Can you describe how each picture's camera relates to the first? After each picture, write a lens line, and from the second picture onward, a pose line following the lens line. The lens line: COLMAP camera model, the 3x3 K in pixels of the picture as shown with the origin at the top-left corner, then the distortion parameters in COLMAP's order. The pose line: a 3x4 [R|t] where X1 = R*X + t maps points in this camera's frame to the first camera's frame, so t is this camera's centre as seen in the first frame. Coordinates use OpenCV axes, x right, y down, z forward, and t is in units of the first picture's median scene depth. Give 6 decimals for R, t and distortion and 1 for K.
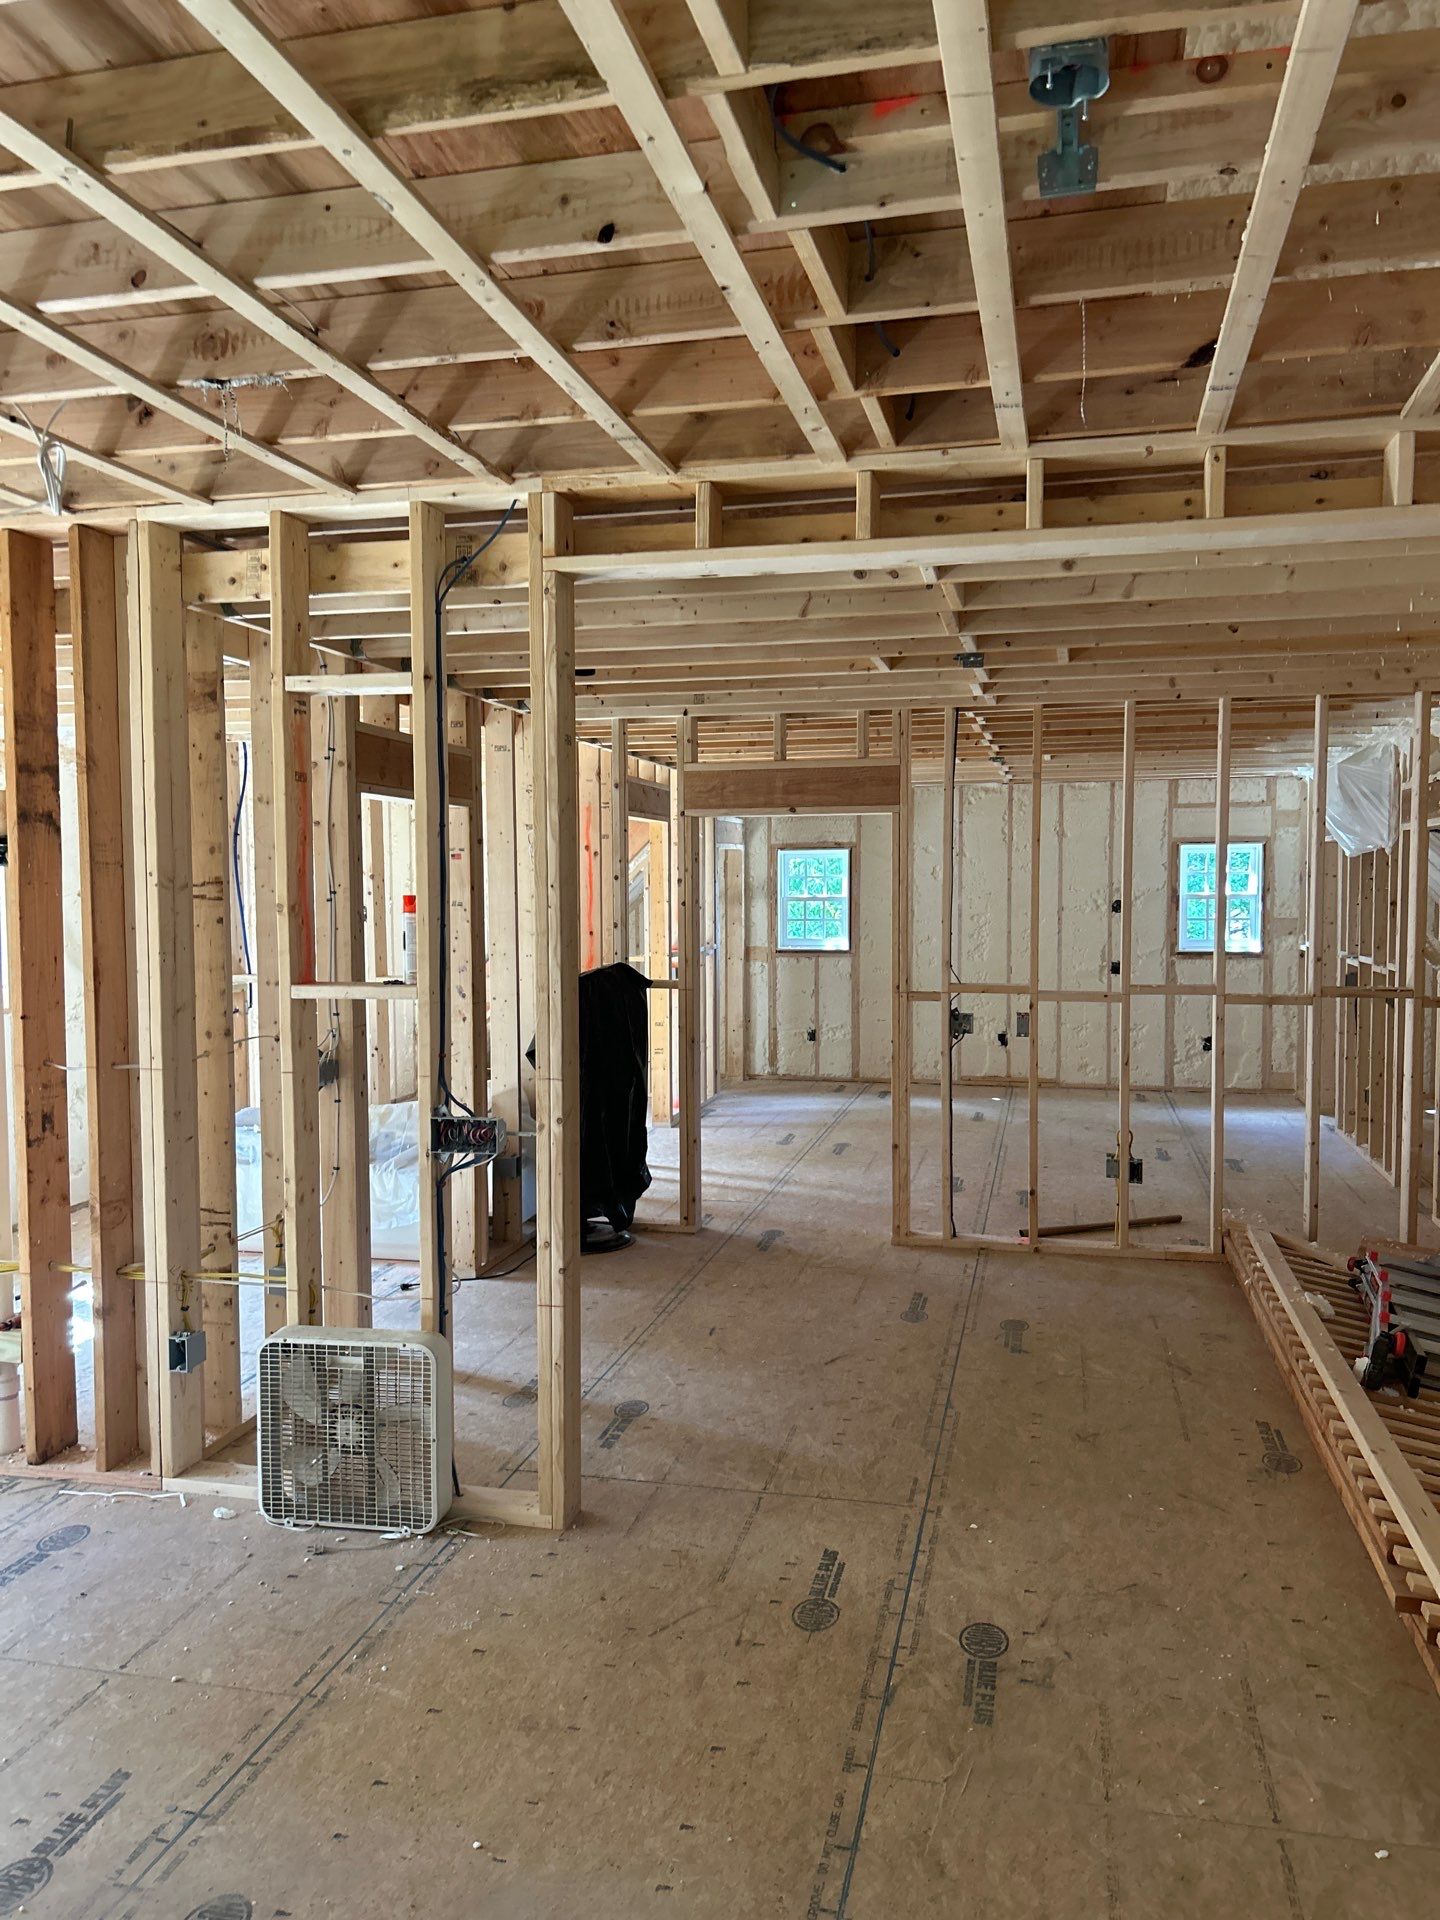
lens RADIAL K [[1441.1, 0, 703.2], [0, 1441.1, 976.2], [0, 0, 1]] dist [0.047240, -0.050731]
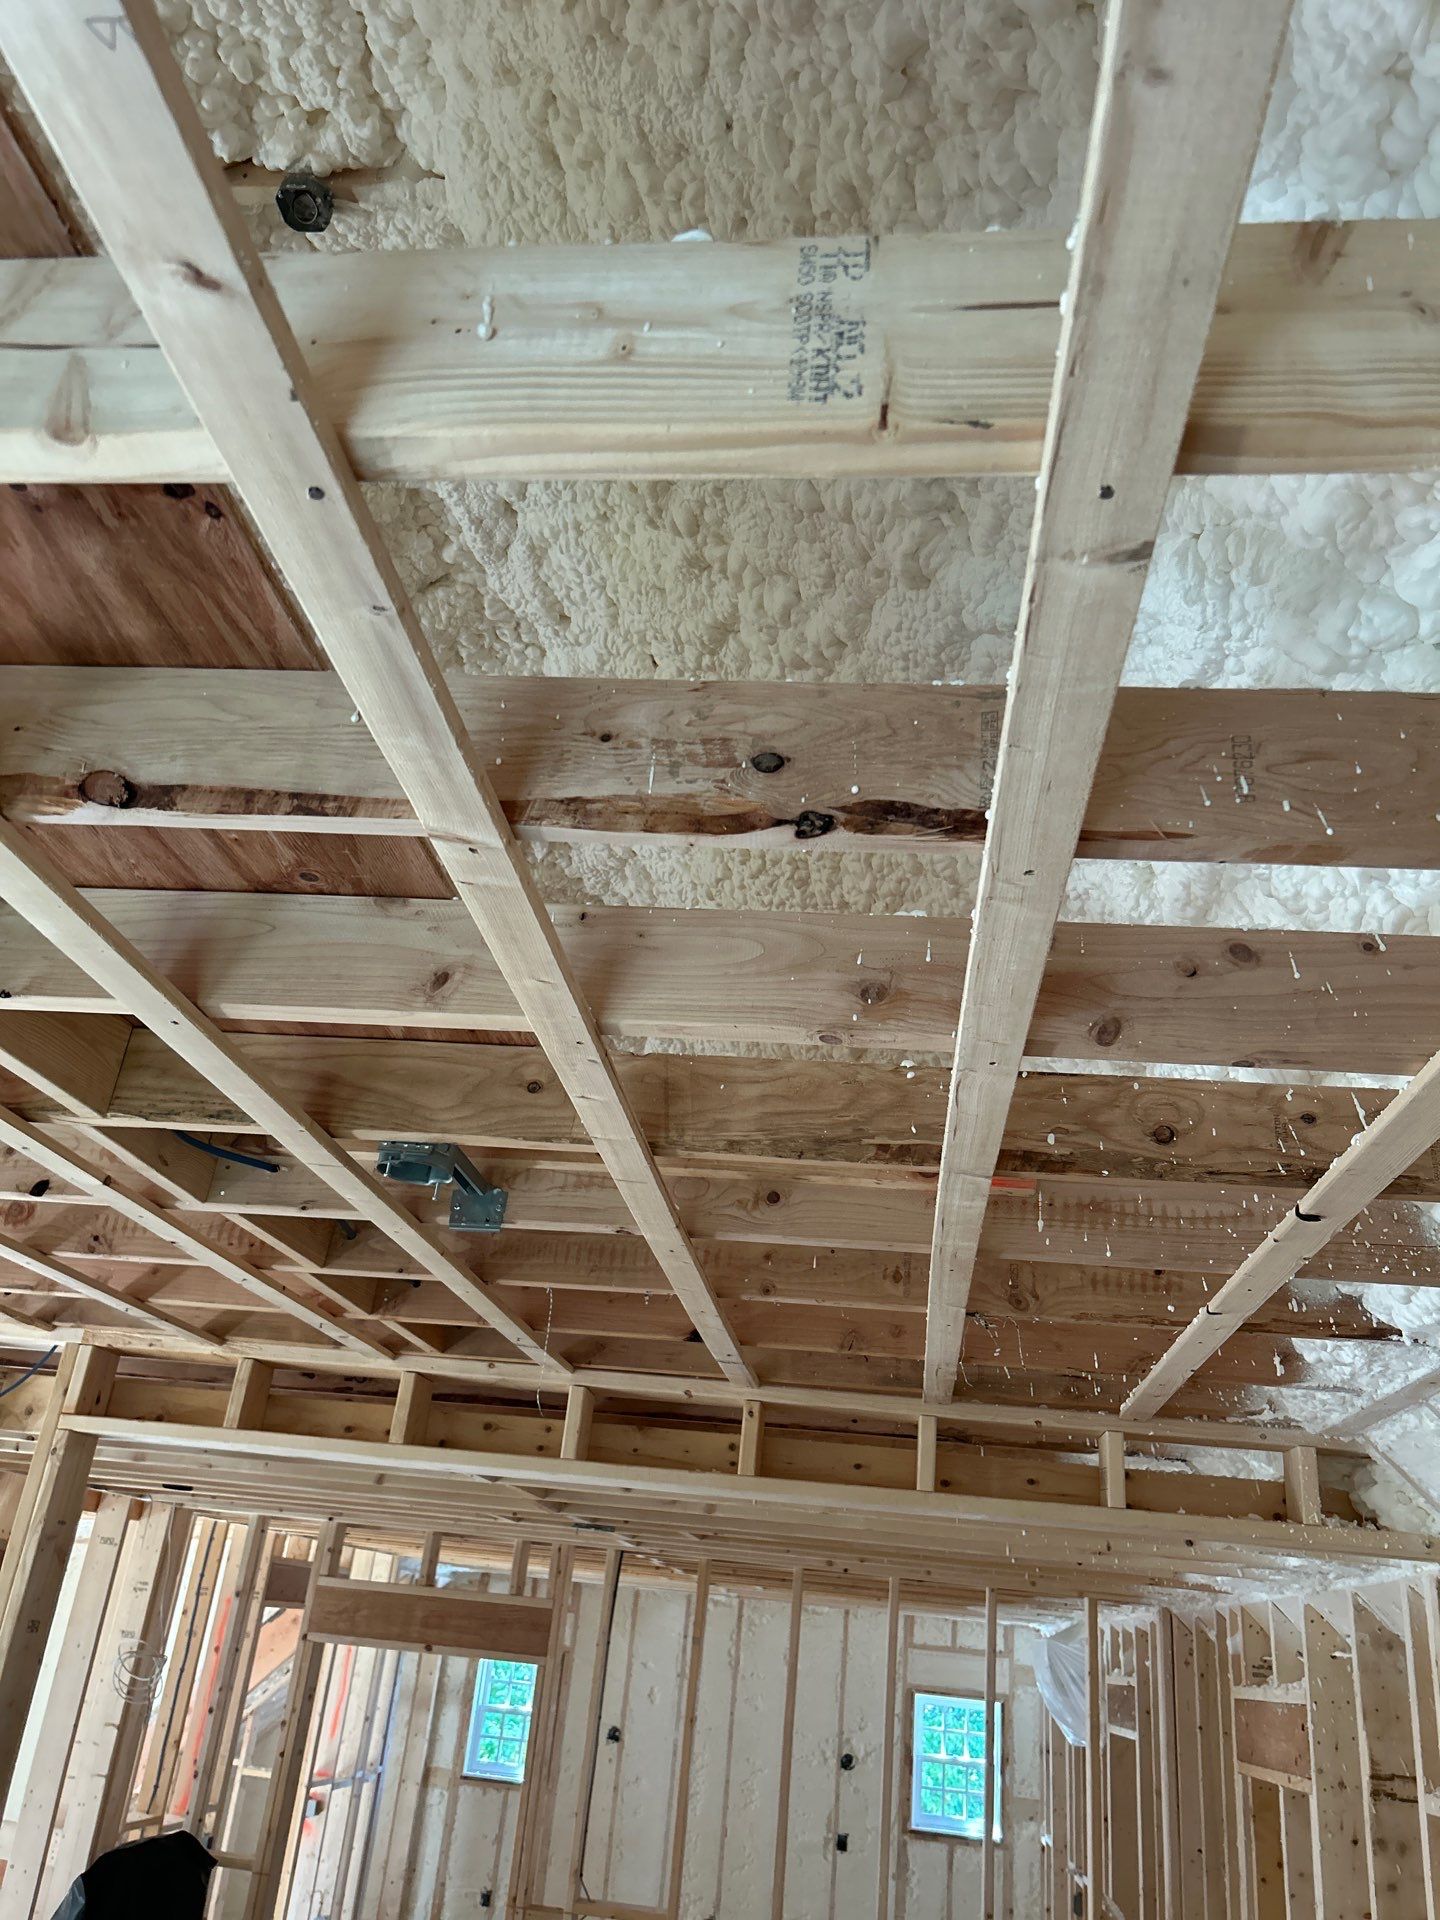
lens RADIAL K [[1441.1, 0, 705.3], [0, 1441.1, 962.3], [0, 0, 1]] dist [0.047240, -0.050731]
pose [[0.986512, 0.145493, 0.075010, 0.099764], [-0.093087, 0.875568, -0.474041, -0.075559], [-0.134646, 0.460664, 0.877302, -0.002386]]
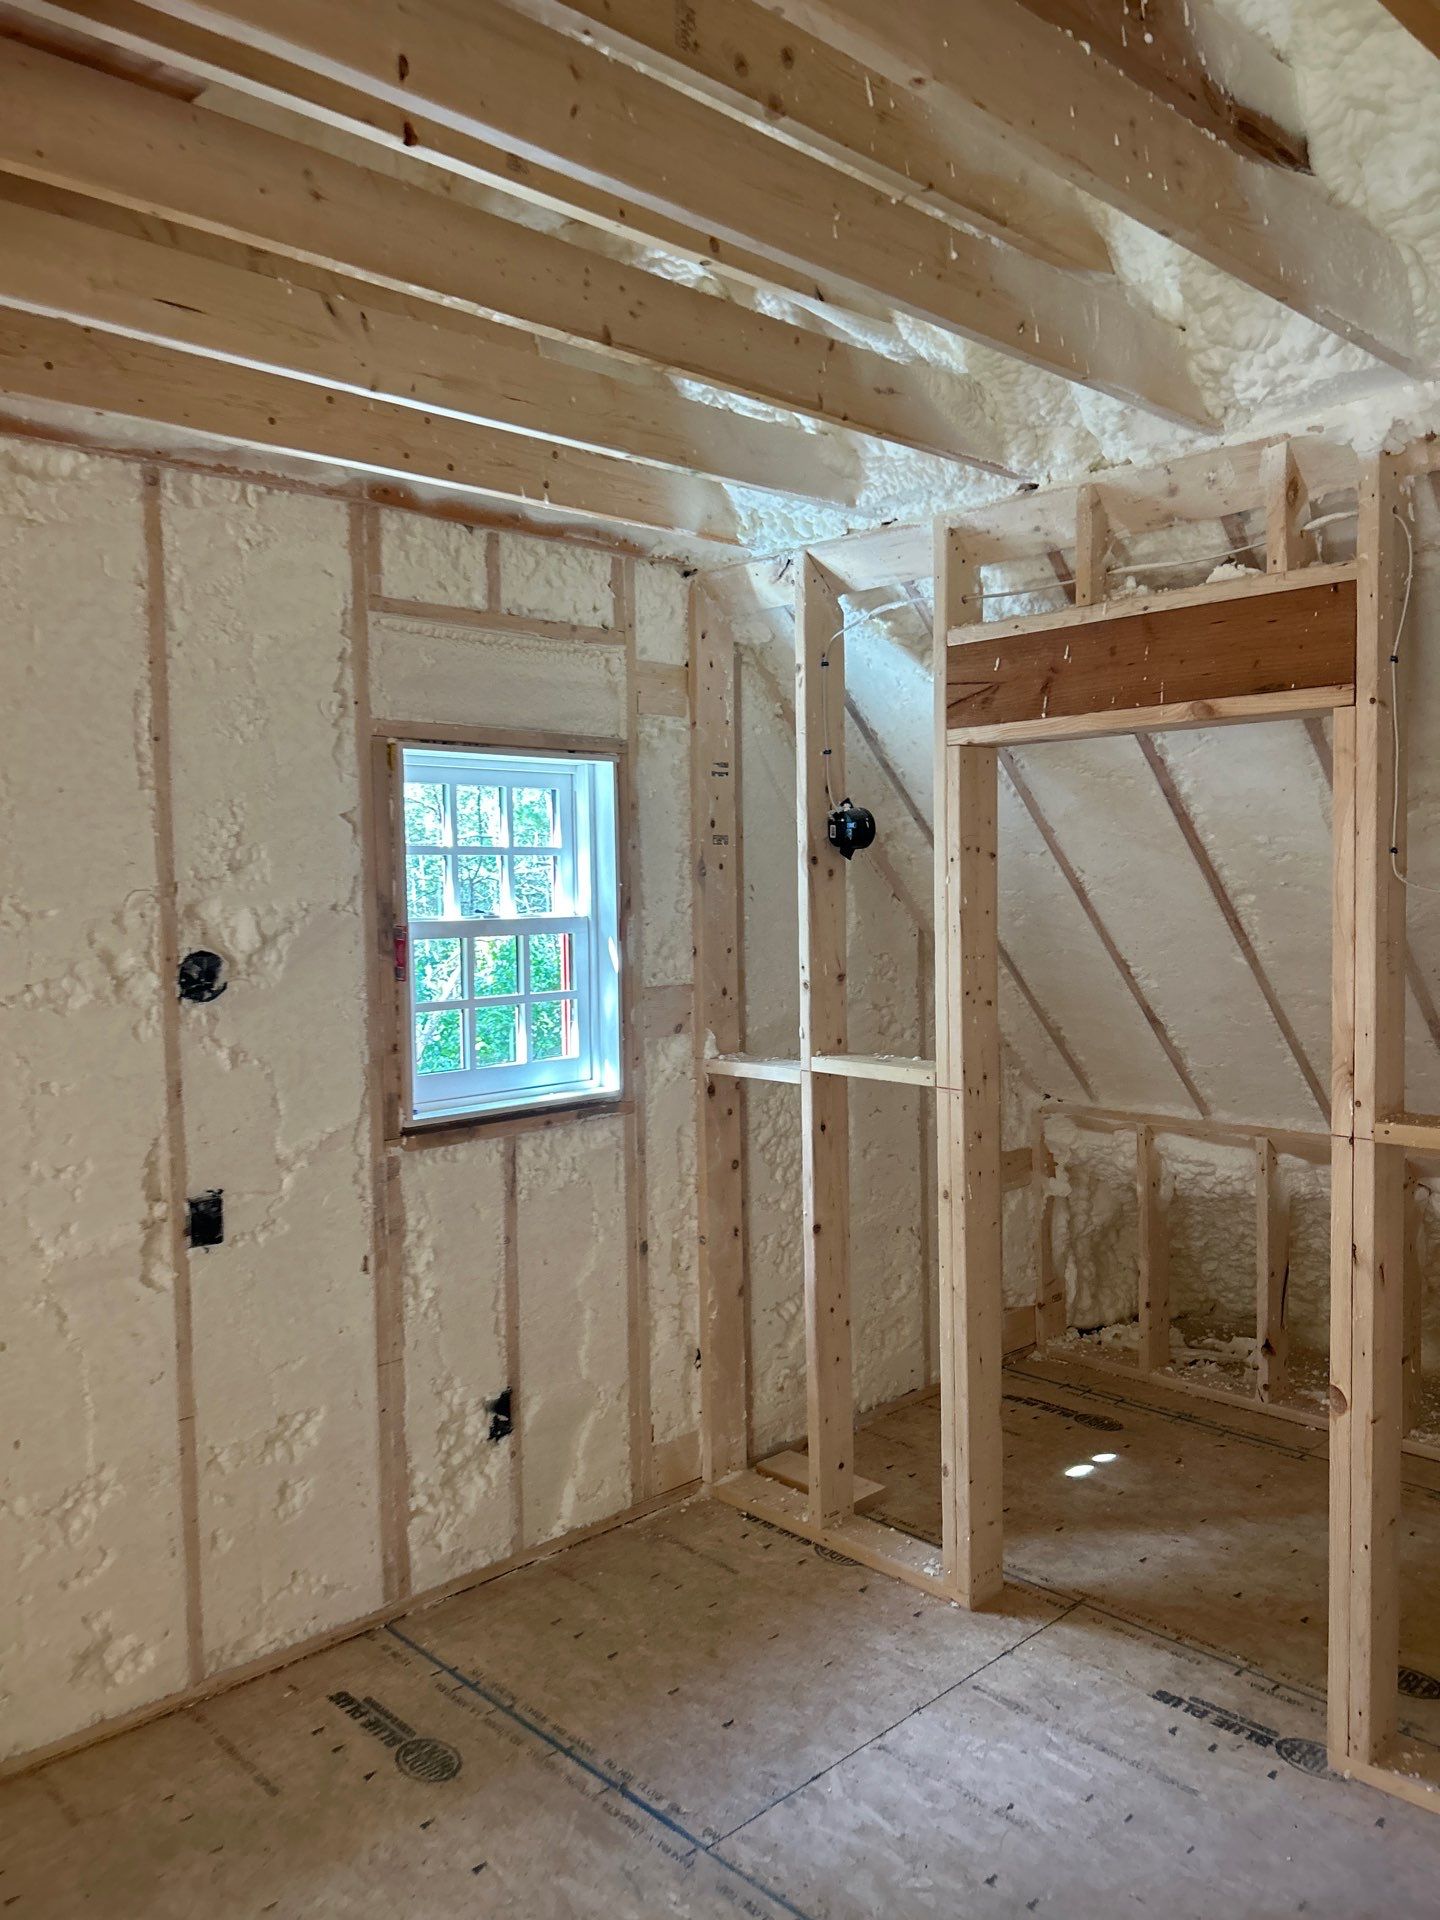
lens RADIAL K [[1441.1, 0, 728.5], [0, 1441.1, 970.5], [0, 0, 1]] dist [0.047240, -0.050731]
pose [[0.532412, -0.053725, 0.844778, 0.200125], [0.060414, 0.997851, 0.025384, -0.081300], [-0.844326, 0.037521, 0.534514, 1.278539]]
